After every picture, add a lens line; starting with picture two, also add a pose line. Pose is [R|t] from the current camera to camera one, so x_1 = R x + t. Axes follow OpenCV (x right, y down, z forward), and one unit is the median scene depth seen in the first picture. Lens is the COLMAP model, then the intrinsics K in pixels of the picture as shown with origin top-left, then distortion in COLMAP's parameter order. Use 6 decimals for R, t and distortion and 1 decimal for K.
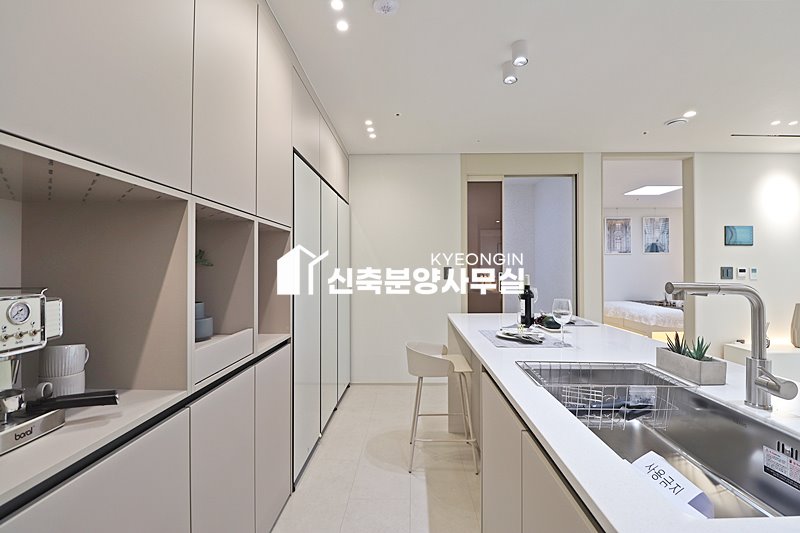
lens RADIAL K [[369.5, 0, 404.7], [0, 369.5, 265.0], [0, 0, 1]] dist [-0.005423, -0.007538]
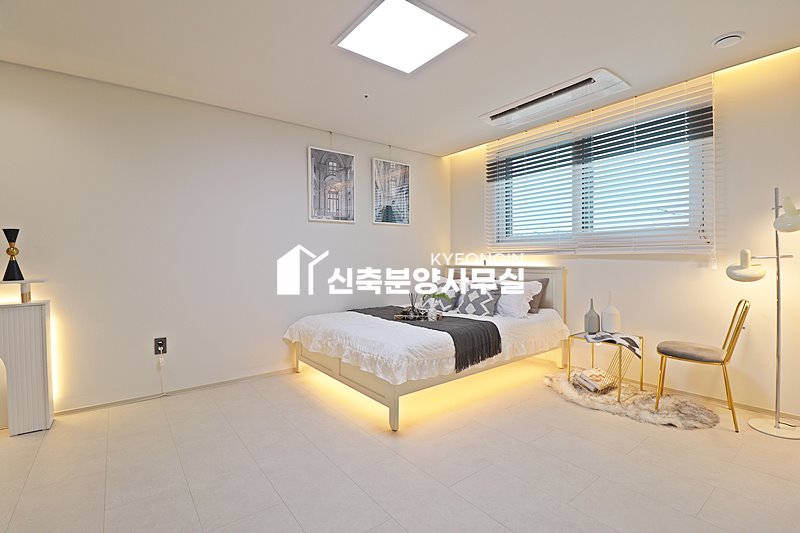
lens RADIAL K [[369.5, 0, 405.3], [0, 369.5, 262.0], [0, 0, 1]] dist [-0.005423, -0.007538]
pose [[0.774999, -0.008598, 0.631904, 0.661947], [0.000524, 0.999916, 0.012964, 0.041671], [-0.631962, -0.009716, 0.774938, 1.069919]]
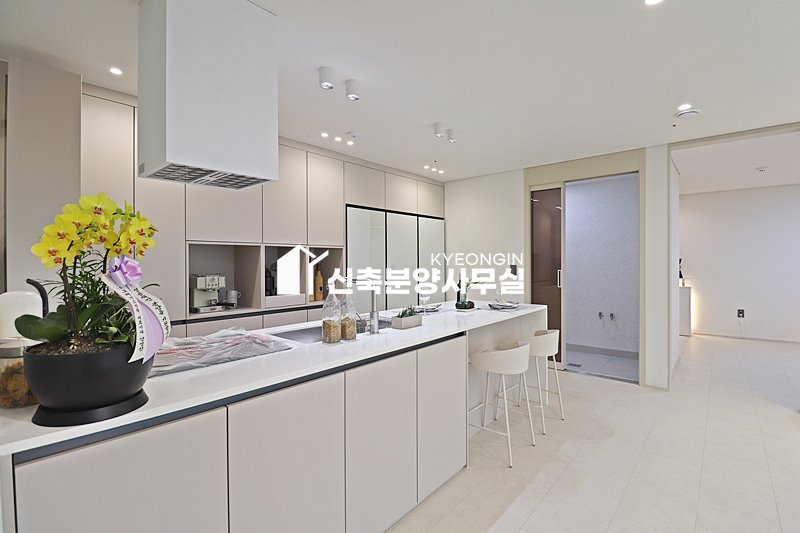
lens RADIAL K [[369.5, 0, 401.2], [0, 369.5, 260.7], [0, 0, 1]] dist [-0.005423, -0.007538]
pose [[0.758106, 0.000349, -0.652132, 0.668015], [0.006503, 0.999946, 0.008095, -0.021168], [0.652099, -0.010378, 0.758062, -0.159459]]
